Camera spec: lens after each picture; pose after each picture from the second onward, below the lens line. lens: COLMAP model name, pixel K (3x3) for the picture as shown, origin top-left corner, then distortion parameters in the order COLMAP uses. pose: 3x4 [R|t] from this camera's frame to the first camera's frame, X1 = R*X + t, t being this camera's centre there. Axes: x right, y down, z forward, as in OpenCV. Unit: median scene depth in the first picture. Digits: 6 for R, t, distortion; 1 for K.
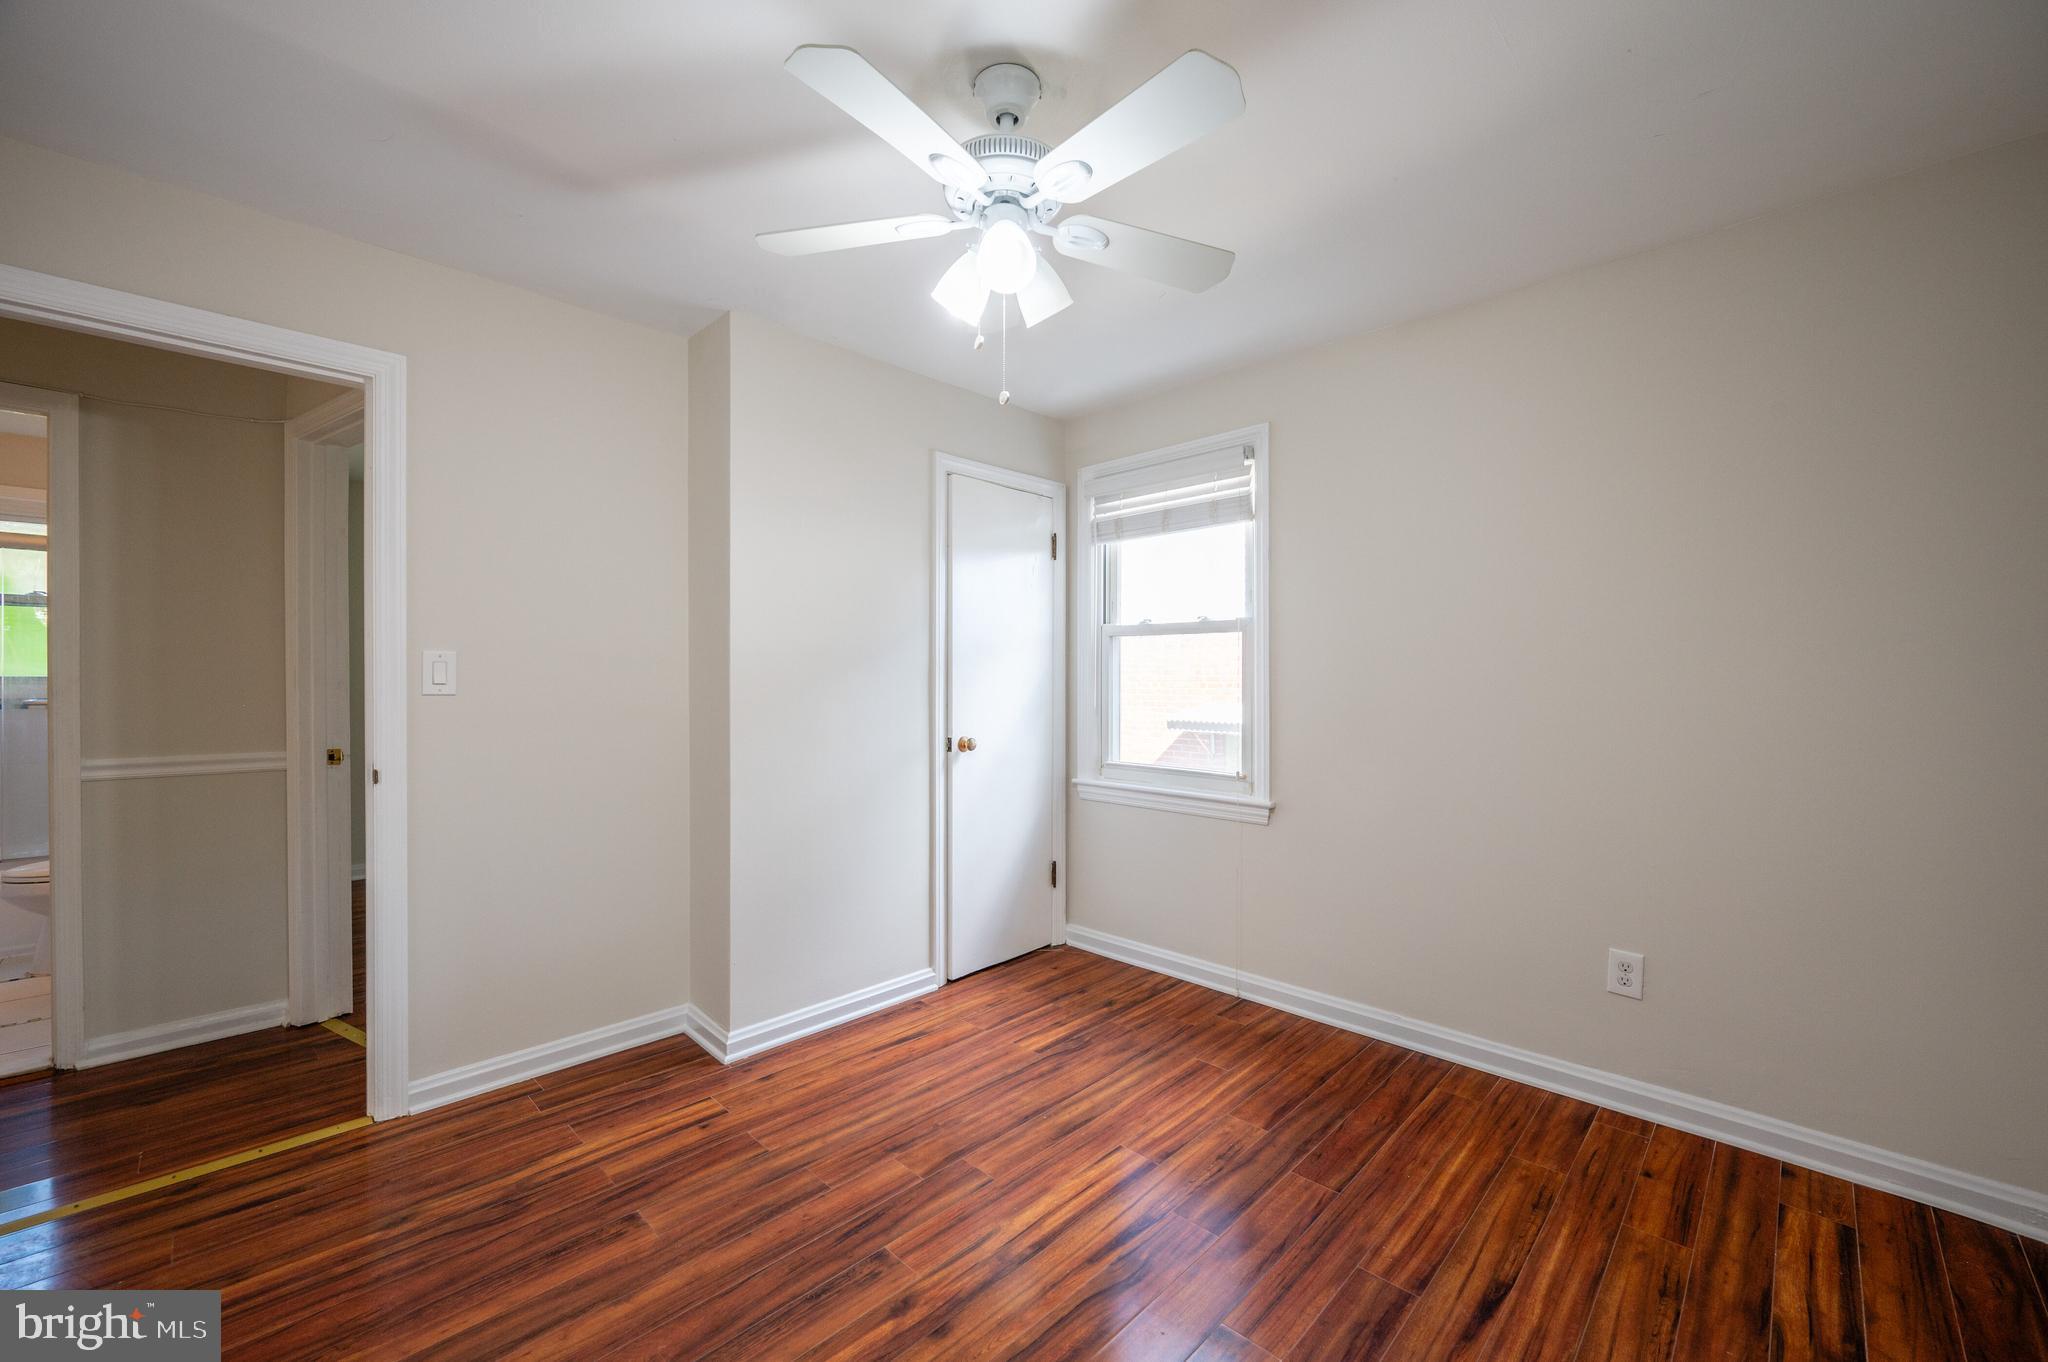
lens RADIAL K [[800.7, 0, 1033.3], [0, 800.7, 689.4], [0, 0, 1]] dist [-0.000968, 0.002559]
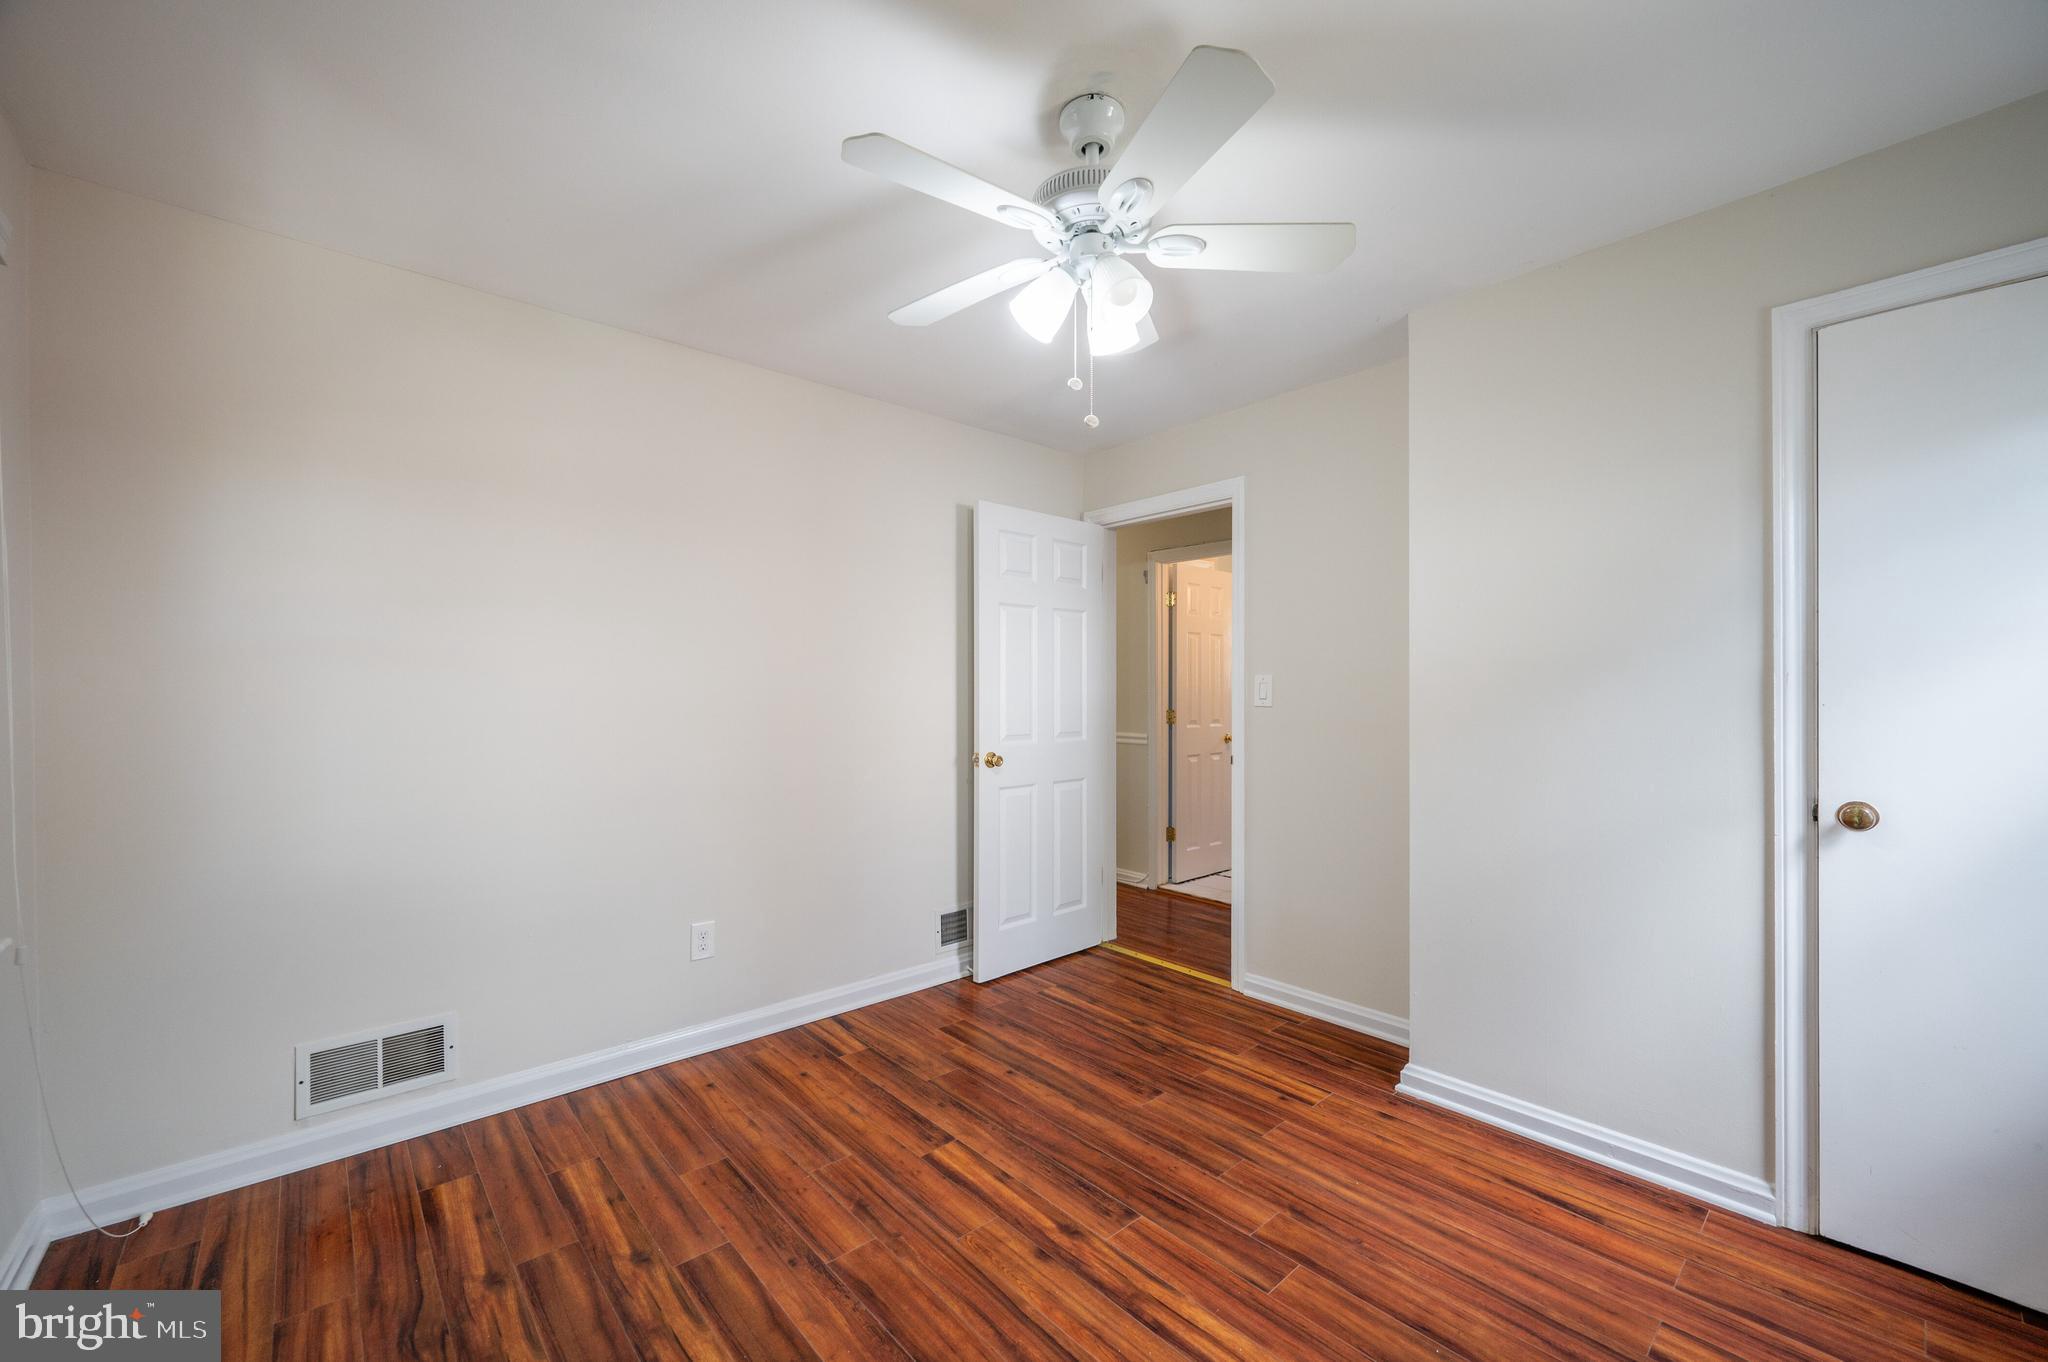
lens RADIAL K [[800.7, 0, 1033.3], [0, 800.7, 689.4], [0, 0, 1]] dist [-0.000968, 0.002559]
pose [[-0.053790, -0.006716, -0.998530, 0.741924], [-0.009278, 0.999938, -0.006226, -0.011492], [0.998509, 0.008929, -0.053849, 0.730447]]
